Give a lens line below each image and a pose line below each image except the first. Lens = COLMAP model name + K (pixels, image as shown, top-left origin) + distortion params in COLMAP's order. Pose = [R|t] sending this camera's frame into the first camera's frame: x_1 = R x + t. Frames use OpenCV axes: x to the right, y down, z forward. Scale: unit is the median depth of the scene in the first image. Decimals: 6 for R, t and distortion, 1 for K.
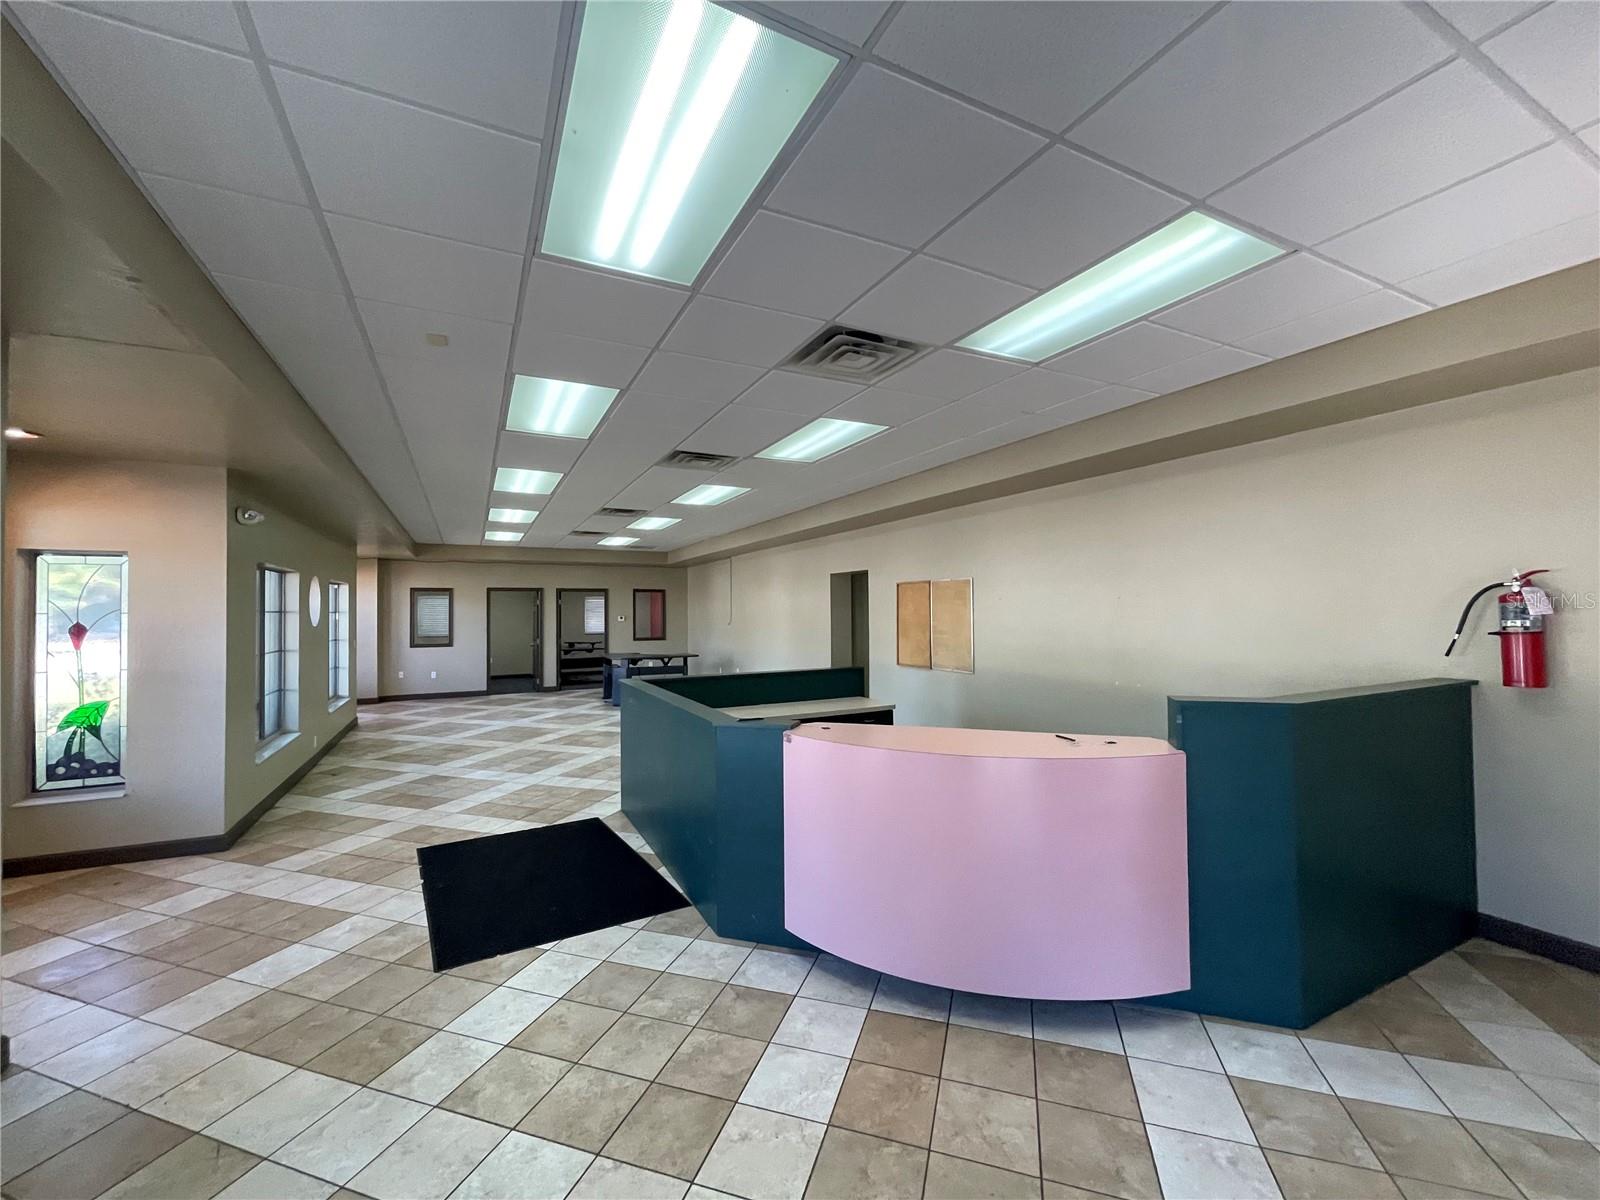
lens RADIAL K [[643.3, 0, 791.6], [0, 643.3, 600.8], [0, 0, 1]] dist [-0.003637, -0.000592]
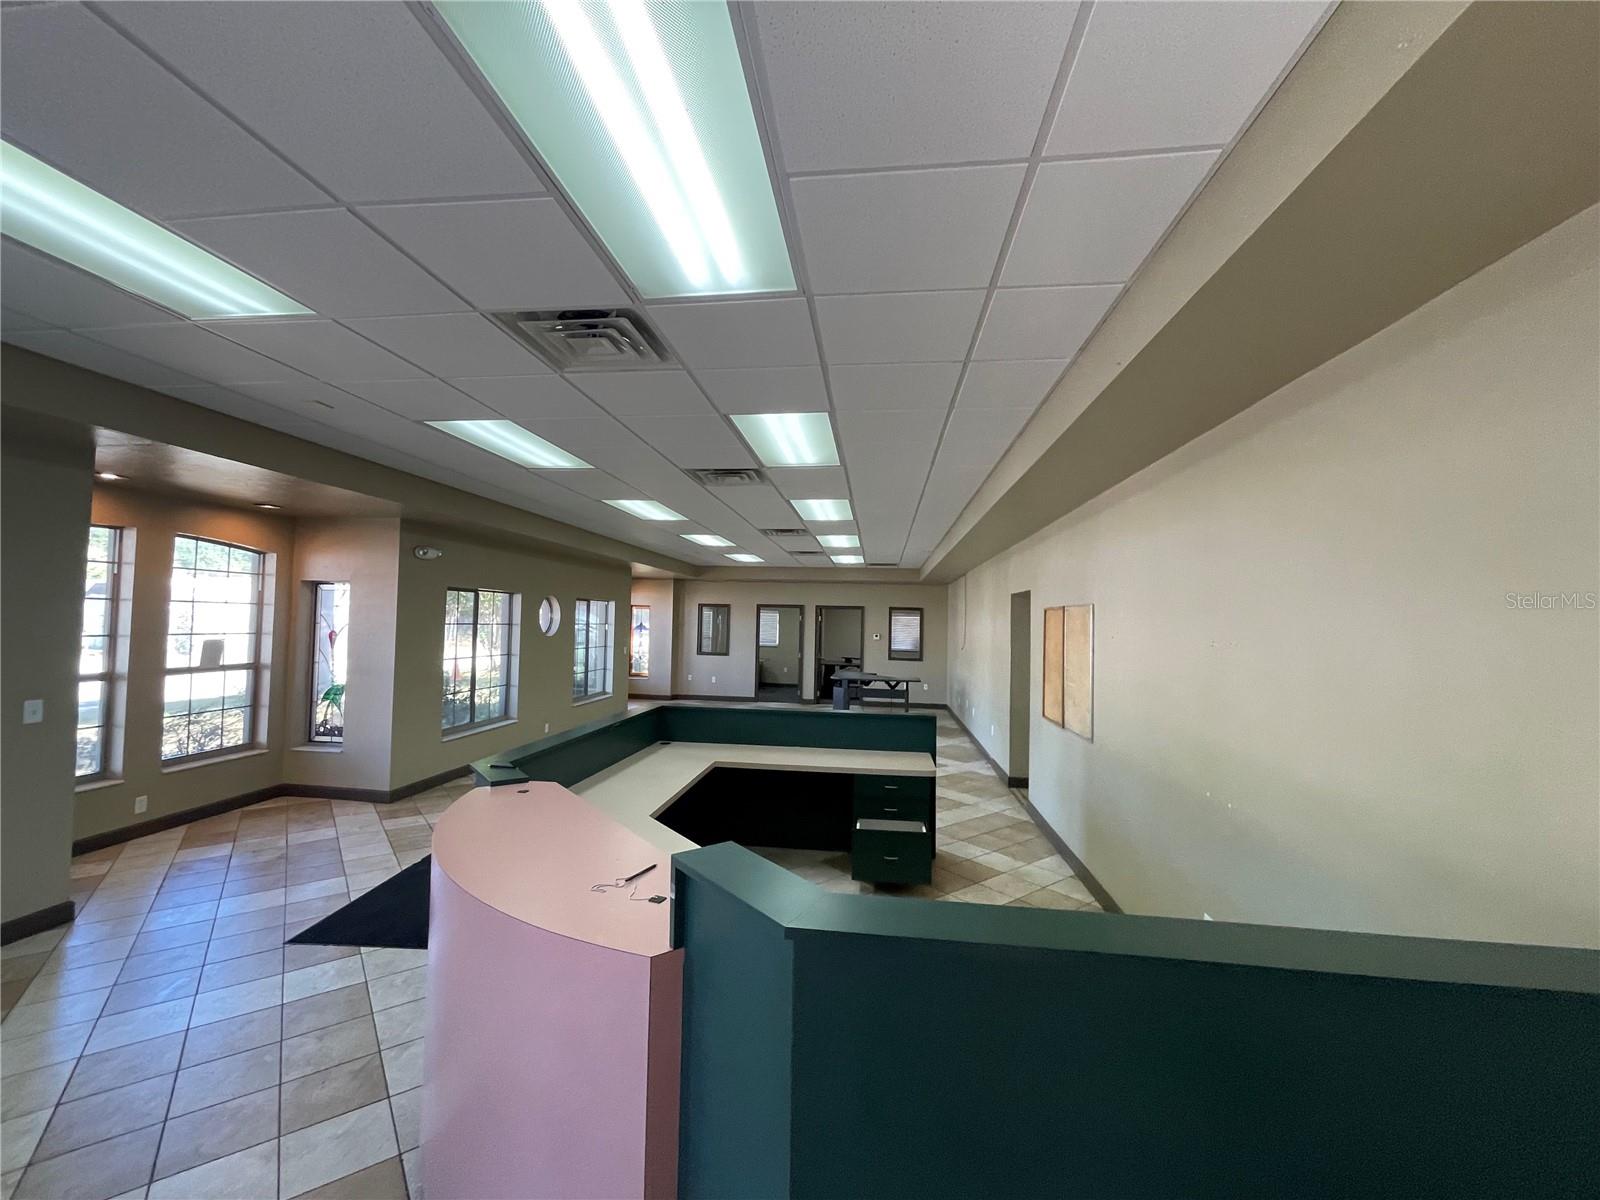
lens RADIAL K [[643.3, 0, 791.6], [0, 643.3, 600.8], [0, 0, 1]] dist [-0.003637, -0.000592]
pose [[0.830216, 0.008127, -0.557383, 0.364119], [-0.020465, 0.999664, -0.015907, -0.019173], [0.557067, 0.024613, 0.830103, 0.224160]]
